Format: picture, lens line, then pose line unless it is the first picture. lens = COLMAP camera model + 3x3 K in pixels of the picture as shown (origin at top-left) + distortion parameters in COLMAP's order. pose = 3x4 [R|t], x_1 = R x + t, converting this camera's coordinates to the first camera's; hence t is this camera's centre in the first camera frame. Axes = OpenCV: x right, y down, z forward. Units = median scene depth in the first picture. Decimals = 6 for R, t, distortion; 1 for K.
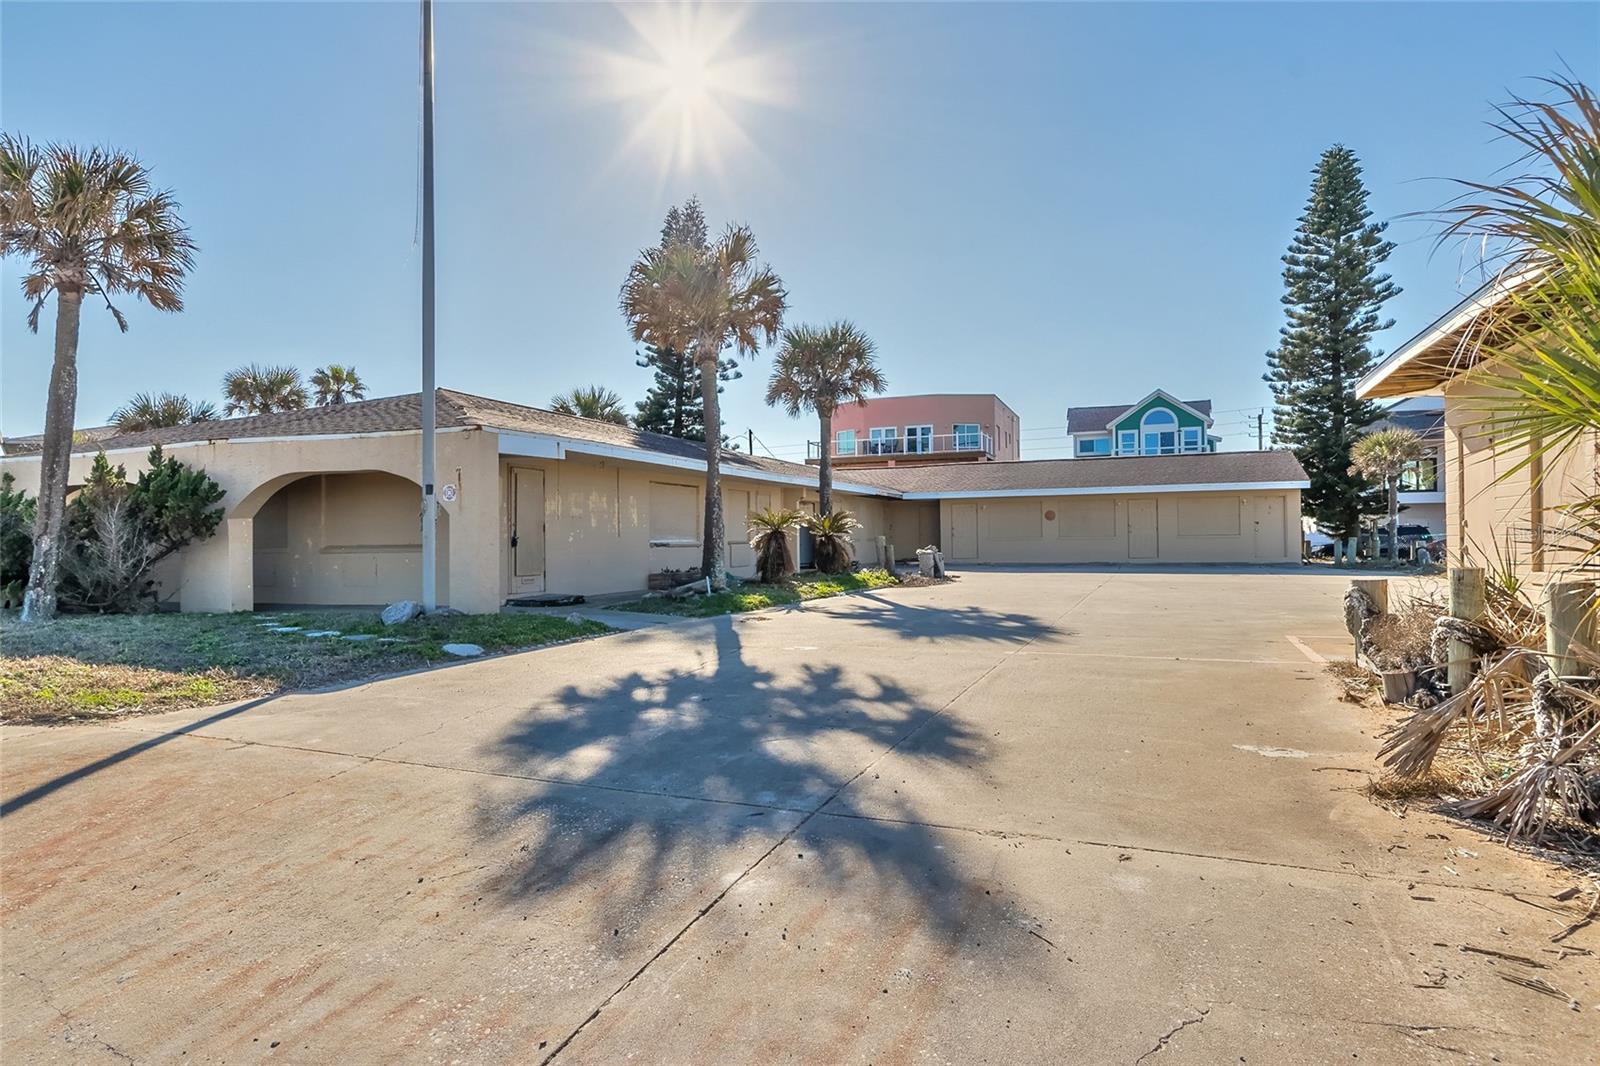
lens RADIAL K [[980.1, 0, 806.3], [0, 980.1, 538.1], [0, 0, 1]] dist [0.036045, -0.002144]
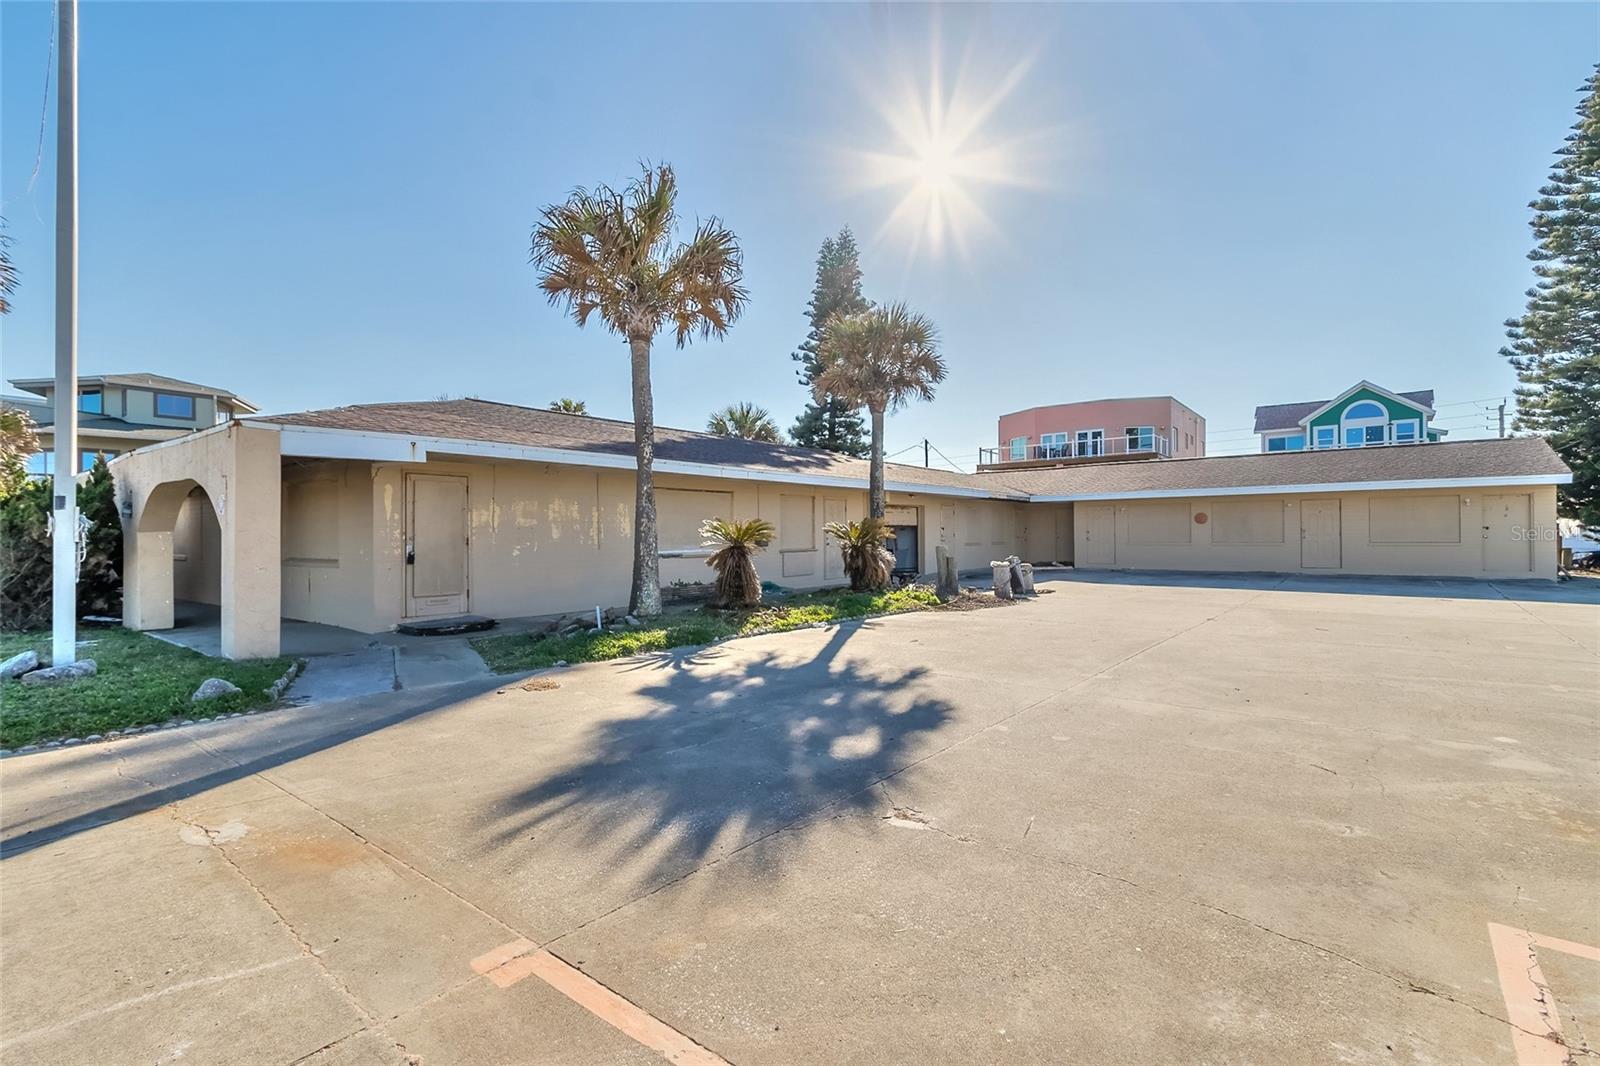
lens RADIAL K [[738.1, 0, 788.3], [0, 738.1, 536.4], [0, 0, 1]] dist [0.001336, 0.002462]
pose [[0.943181, 0.006701, -0.332213, 0.103405], [-0.003737, 0.999947, 0.009558, -0.010148], [0.332260, -0.007773, 0.943156, 0.207988]]
